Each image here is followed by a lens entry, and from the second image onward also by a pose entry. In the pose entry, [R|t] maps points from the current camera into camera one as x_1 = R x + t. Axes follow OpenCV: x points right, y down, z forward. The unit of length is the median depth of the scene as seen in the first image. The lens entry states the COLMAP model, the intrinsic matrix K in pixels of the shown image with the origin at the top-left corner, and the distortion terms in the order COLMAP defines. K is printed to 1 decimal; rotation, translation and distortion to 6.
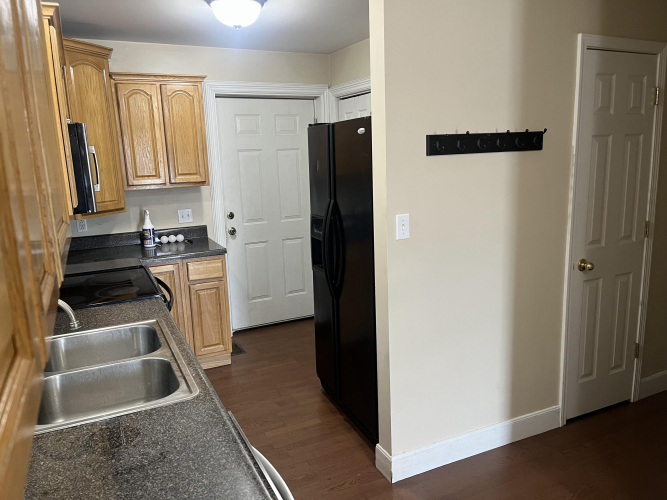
lens RADIAL K [[502.4, 0, 332.9], [0, 502.4, 249.8], [0, 0, 1]] dist [0.000012, -0.006190]
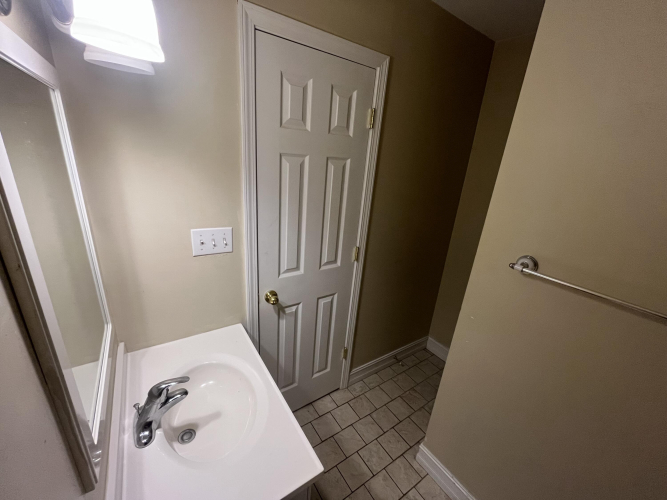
lens RADIAL K [[270.4, 0, 334.9], [0, 270.4, 252.8], [0, 0, 1]] dist [0.000011, -0.000029]
pose [[0.982313, 0.072475, 0.172652, 0.487229], [-0.098286, 0.984394, 0.145976, -0.121471], [-0.159378, -0.160363, 0.974106, 0.461448]]
